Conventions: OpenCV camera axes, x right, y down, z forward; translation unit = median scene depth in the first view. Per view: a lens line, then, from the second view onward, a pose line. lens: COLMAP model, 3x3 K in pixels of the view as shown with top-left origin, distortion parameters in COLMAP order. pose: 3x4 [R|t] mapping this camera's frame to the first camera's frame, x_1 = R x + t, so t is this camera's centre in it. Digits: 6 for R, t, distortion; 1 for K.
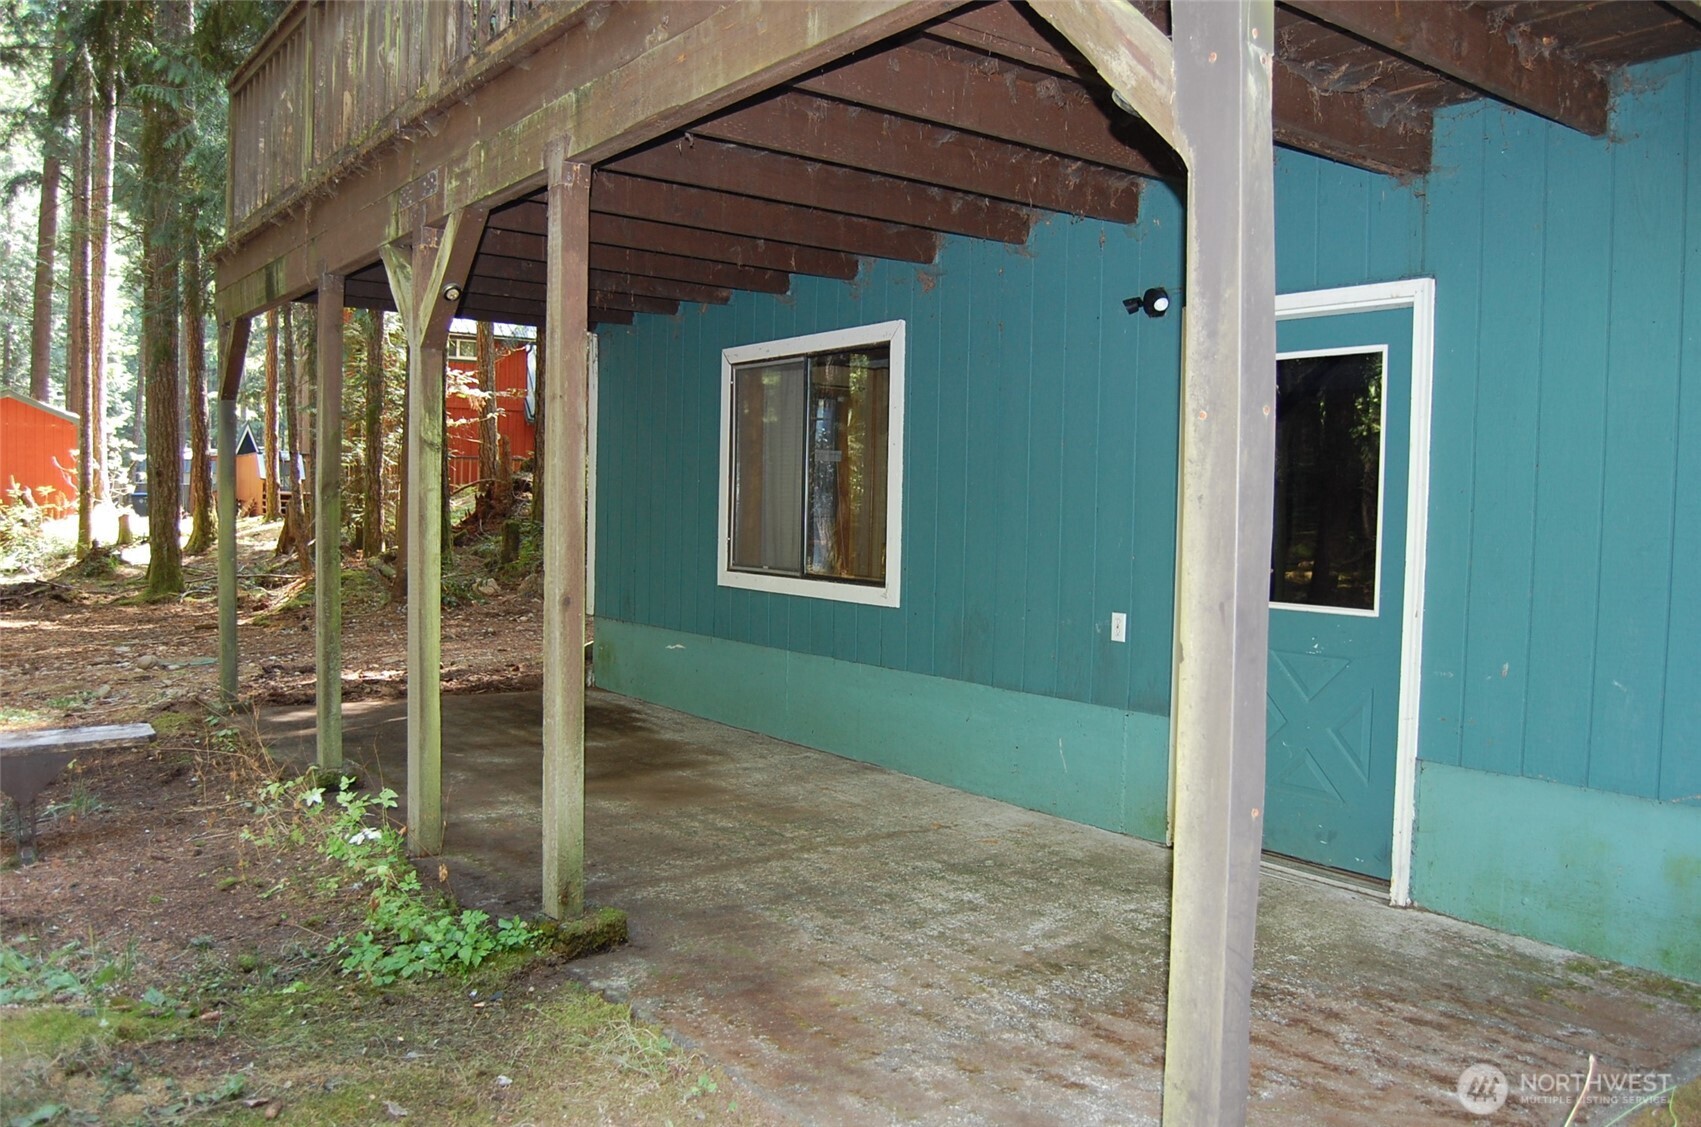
lens RADIAL K [[1335.0, 0, 850.5], [0, 1335.0, 563.5], [0, 0, 1]] dist [-0.083281, 0.014783]
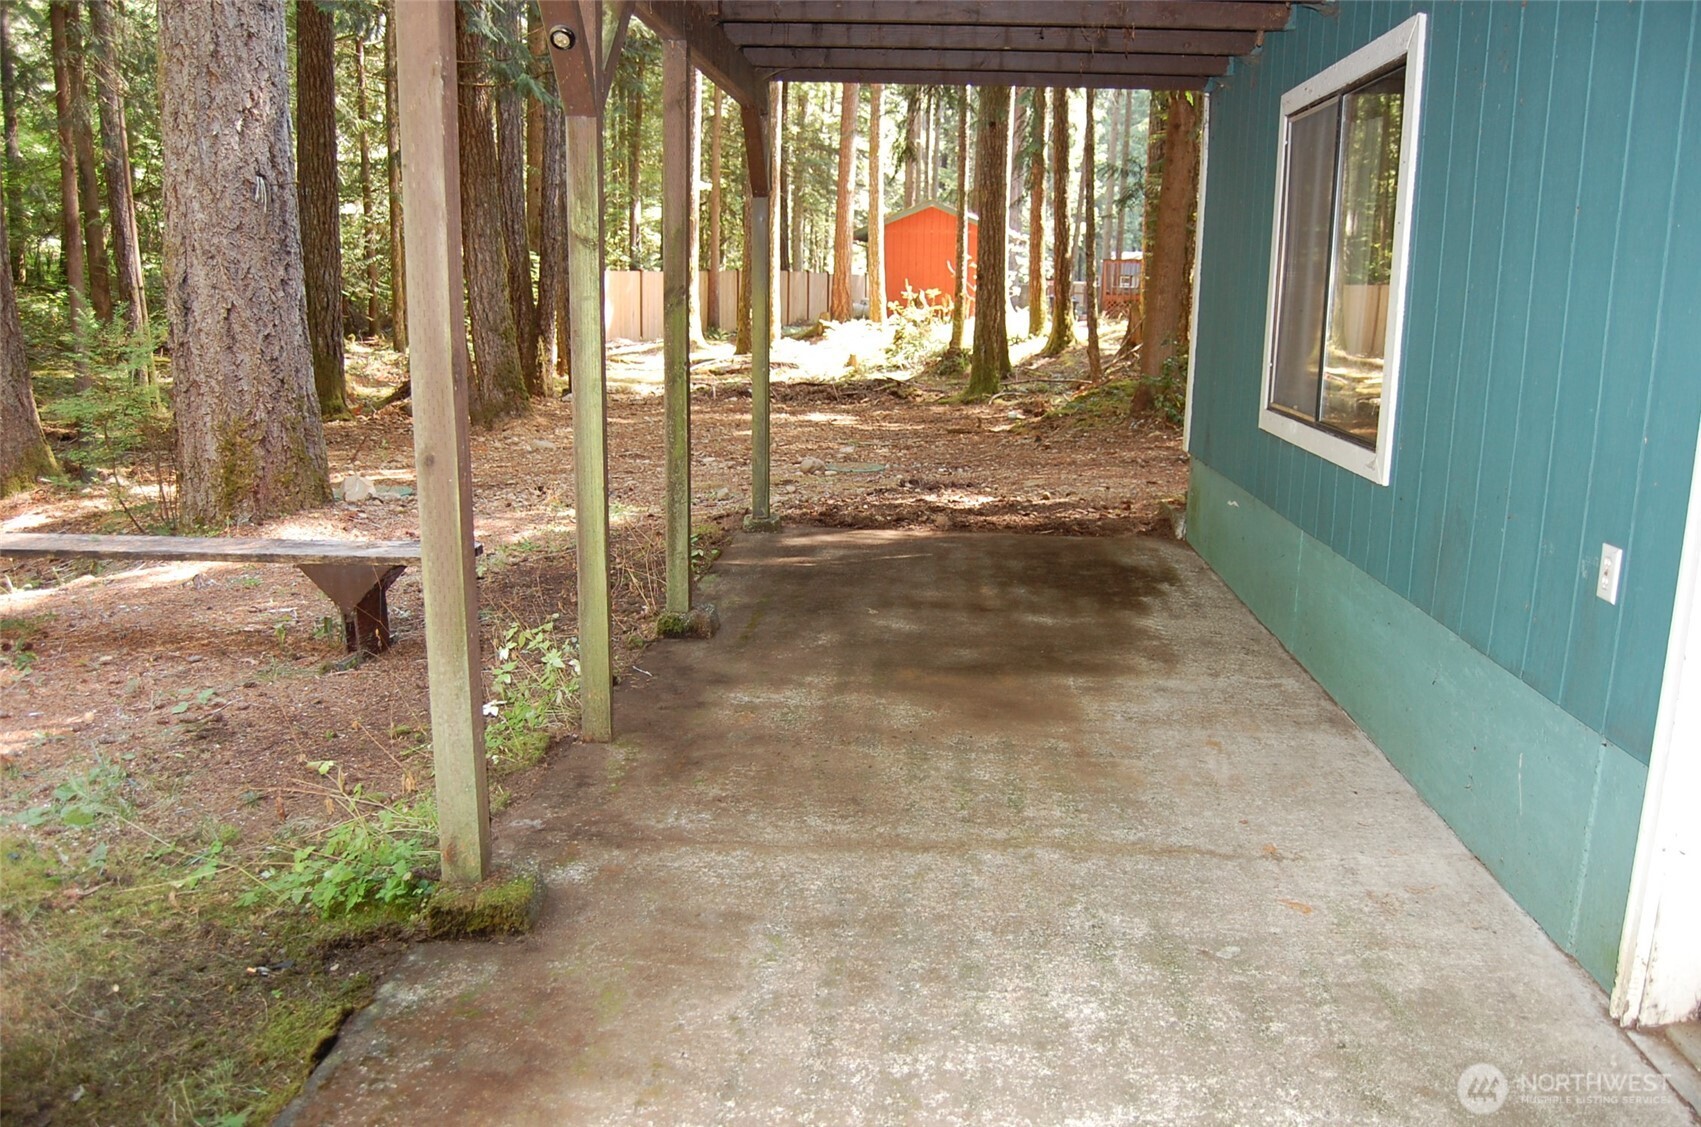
lens RADIAL K [[1335.0, 0, 850.5], [0, 1335.0, 563.5], [0, 0, 1]] dist [-0.083281, 0.014783]
pose [[0.759276, 0.125281, -0.638596, 0.323621], [-0.030935, 0.987134, 0.156877, -0.027387], [0.650033, -0.099358, 0.753383, 0.472594]]
